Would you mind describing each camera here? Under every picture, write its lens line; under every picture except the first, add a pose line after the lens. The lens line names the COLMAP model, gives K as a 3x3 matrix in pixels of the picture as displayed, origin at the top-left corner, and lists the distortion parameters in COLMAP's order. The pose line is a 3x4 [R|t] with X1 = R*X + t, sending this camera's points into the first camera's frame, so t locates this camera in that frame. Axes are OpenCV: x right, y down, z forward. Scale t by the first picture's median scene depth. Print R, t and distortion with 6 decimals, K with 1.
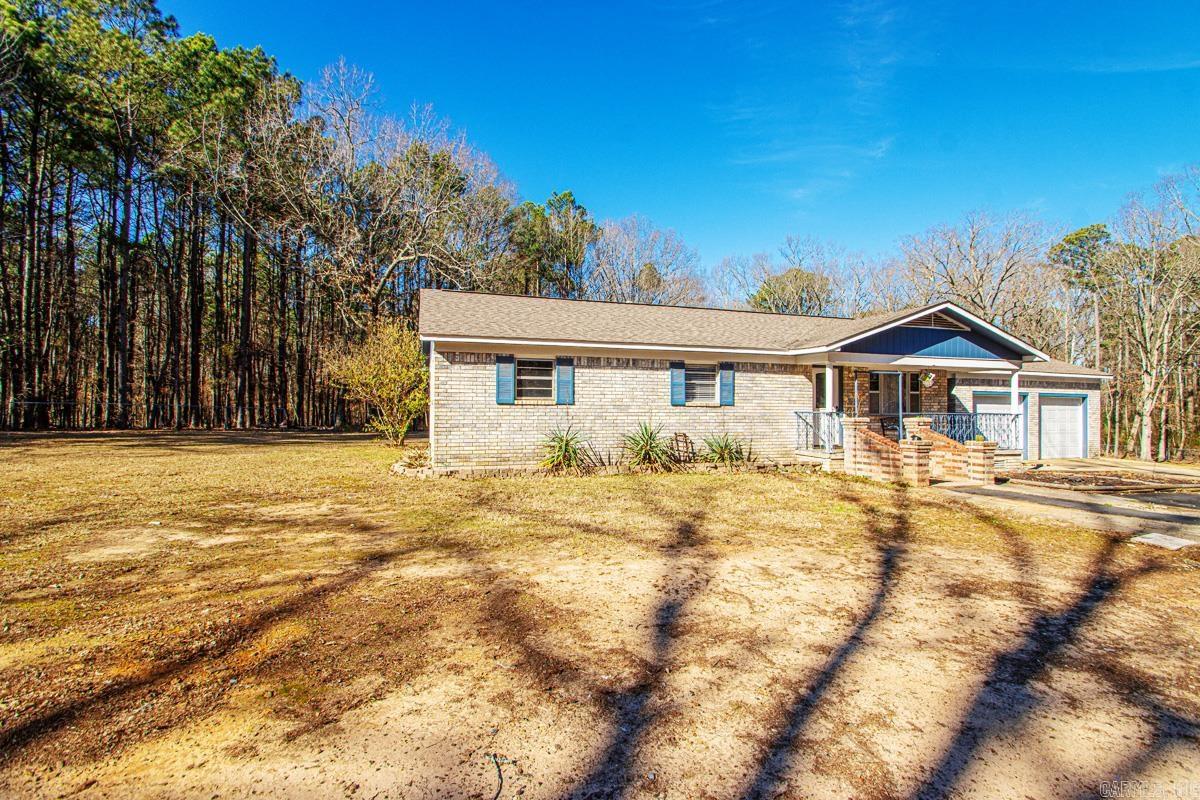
lens RADIAL K [[570.5, 0, 602.3], [0, 570.5, 407.6], [0, 0, 1]] dist [0.023518, -0.000507]
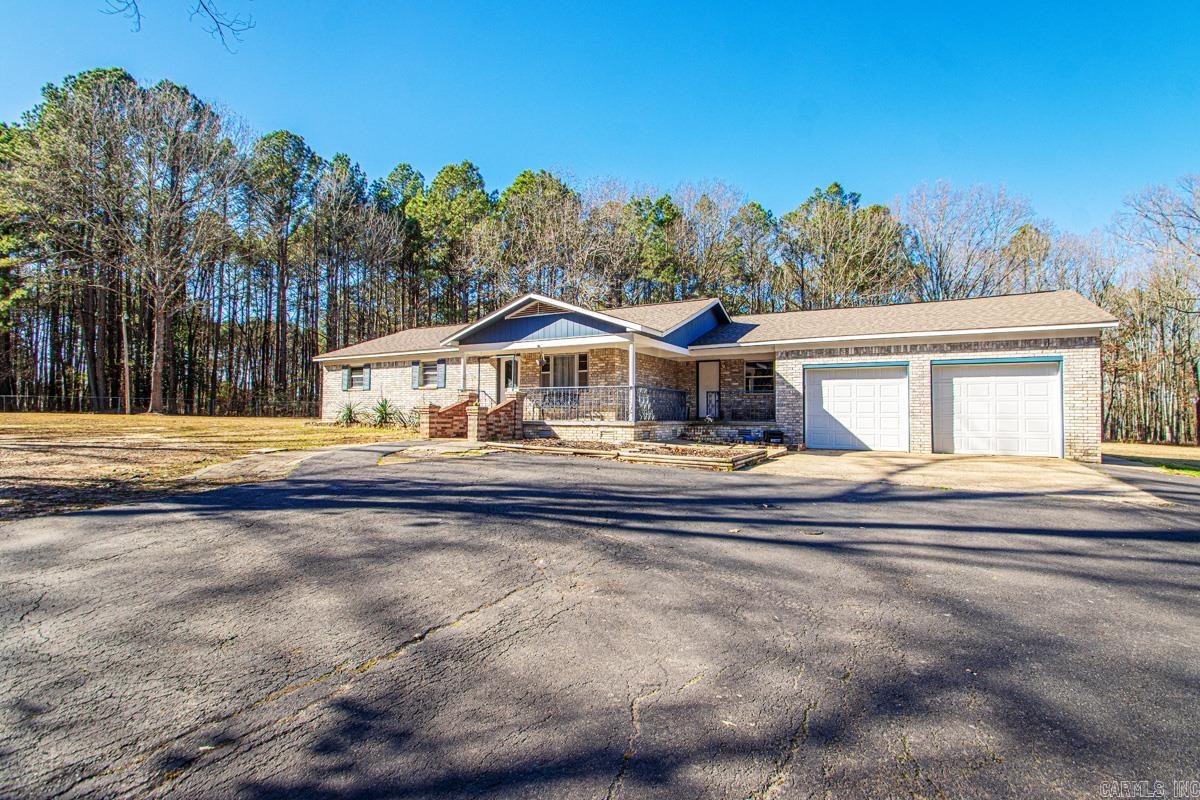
lens RADIAL K [[536.0, 0, 599.7], [0, 536.0, 405.2], [0, 0, 1]] dist [0.000251, -0.000189]
pose [[0.671081, -0.014961, -0.741233, 1.561033], [0.000588, 0.999807, -0.019648, 0.070493], [0.741384, 0.012750, 0.670960, 0.386267]]
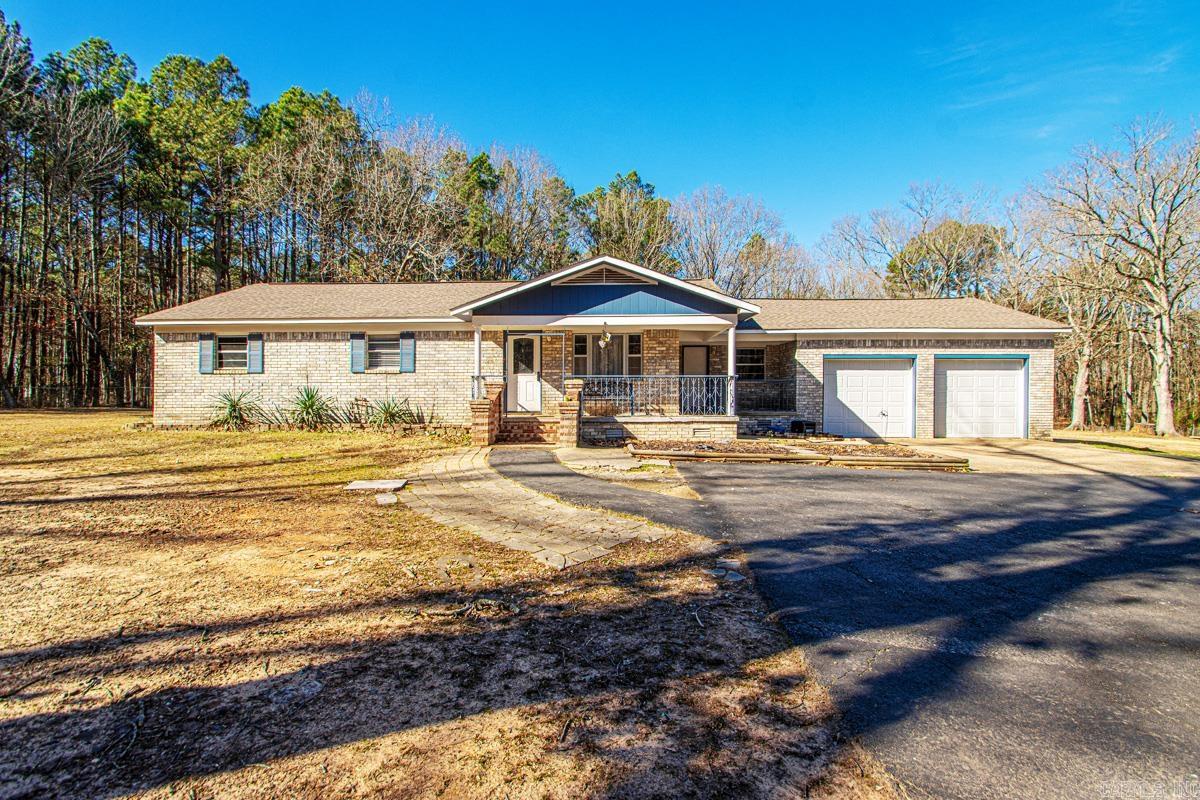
lens RADIAL K [[559.0, 0, 597.4], [0, 559.0, 400.3], [0, 0, 1]] dist [0.001348, -0.000390]
pose [[0.931761, -0.003717, -0.363054, 0.957561], [0.008278, 0.999905, 0.011008, 0.041724], [0.362979, -0.013263, 0.931703, 0.156051]]
